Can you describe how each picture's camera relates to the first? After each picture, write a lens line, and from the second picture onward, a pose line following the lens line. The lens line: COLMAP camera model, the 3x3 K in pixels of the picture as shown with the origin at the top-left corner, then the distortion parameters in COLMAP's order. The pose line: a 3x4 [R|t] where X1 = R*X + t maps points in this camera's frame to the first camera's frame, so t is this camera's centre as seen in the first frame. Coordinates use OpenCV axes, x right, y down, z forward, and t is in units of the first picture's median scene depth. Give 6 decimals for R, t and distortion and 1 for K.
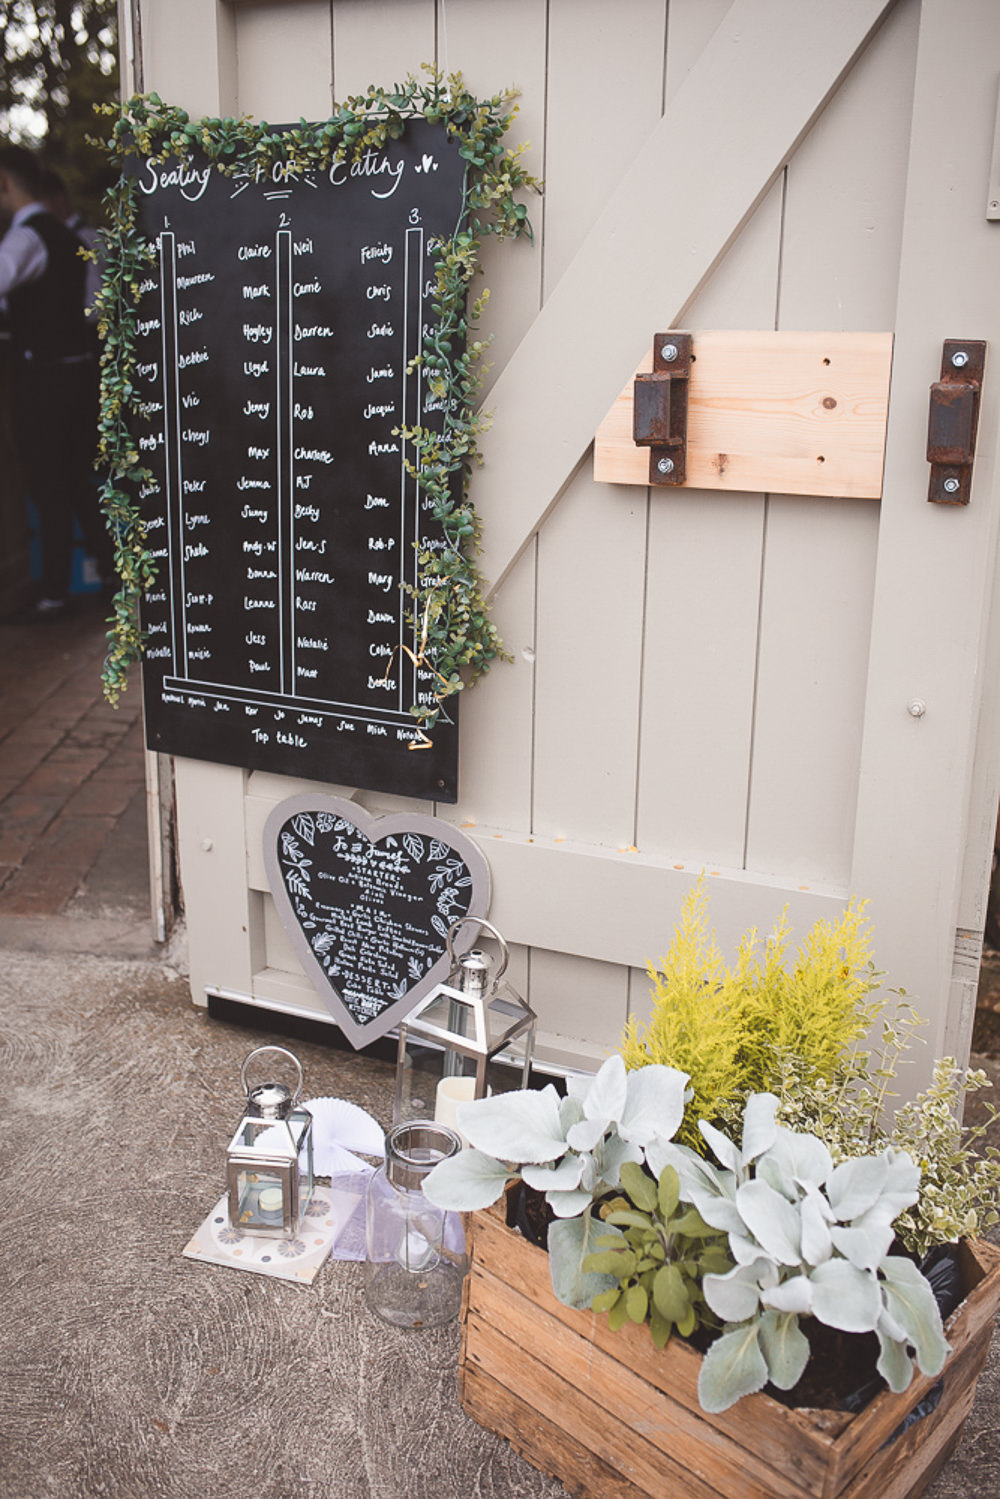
lens RADIAL K [[1510.8, 0, 500.0], [0, 1510.8, 749.5], [0, 0, 1]] dist [-0.051801, 0.116850]
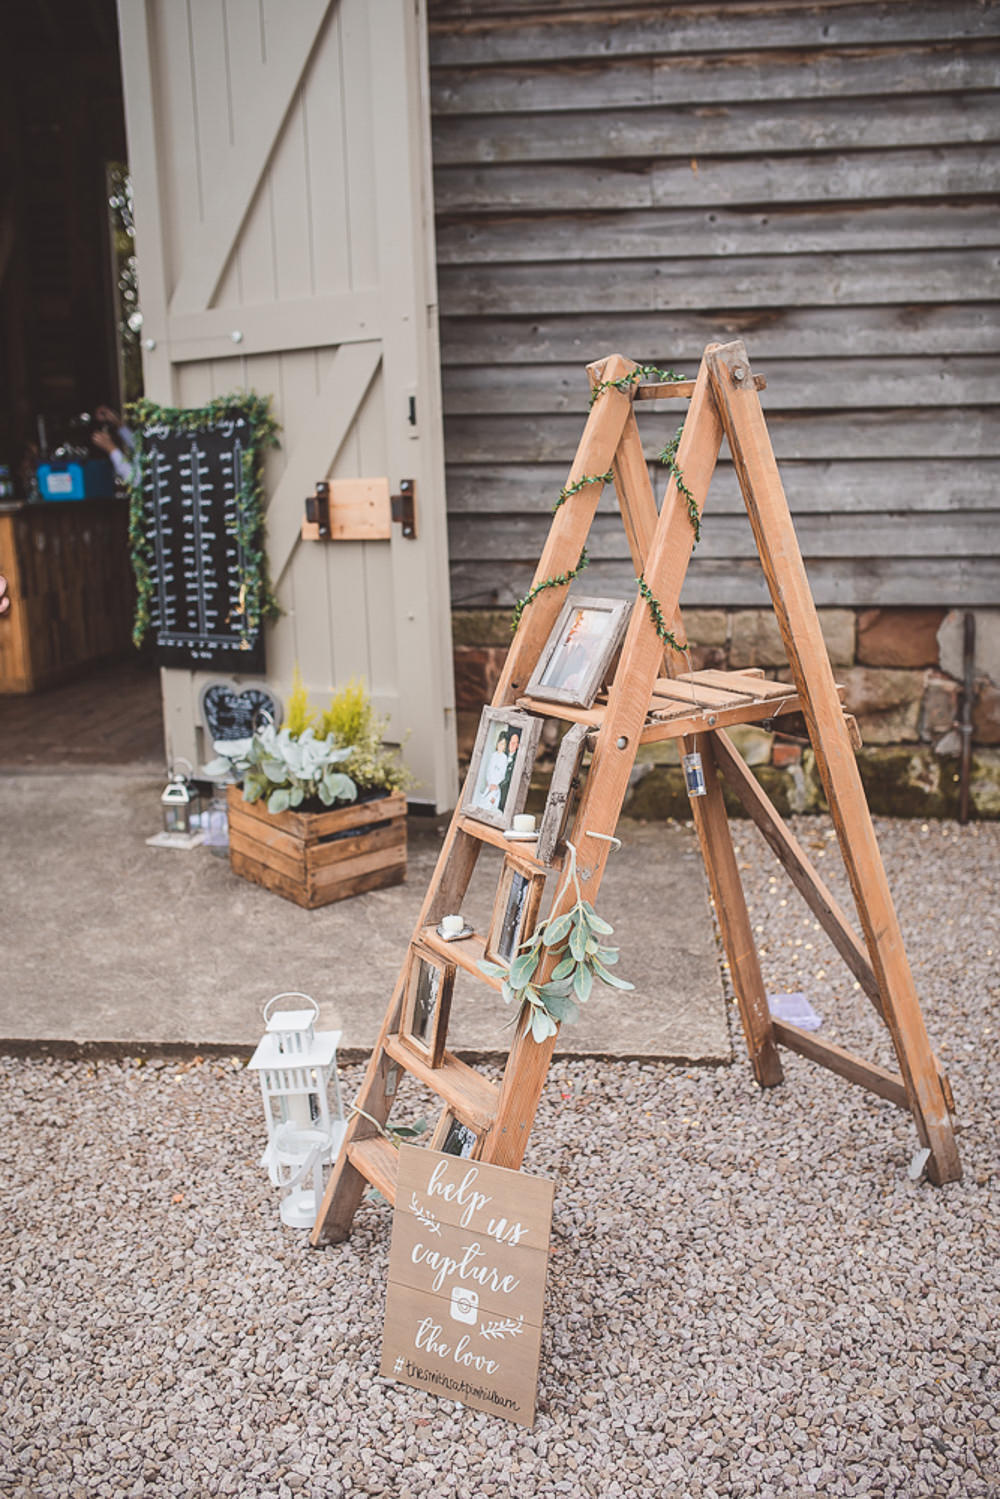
lens RADIAL K [[1510.8, 0, 500.0], [0, 1510.8, 749.5], [0, 0, 1]] dist [-0.051801, 0.116850]
pose [[0.990962, -0.020823, -0.132514, 0.673389], [0.008031, 0.995316, -0.096346, 0.398522], [0.133900, 0.094411, 0.986487, -1.352793]]
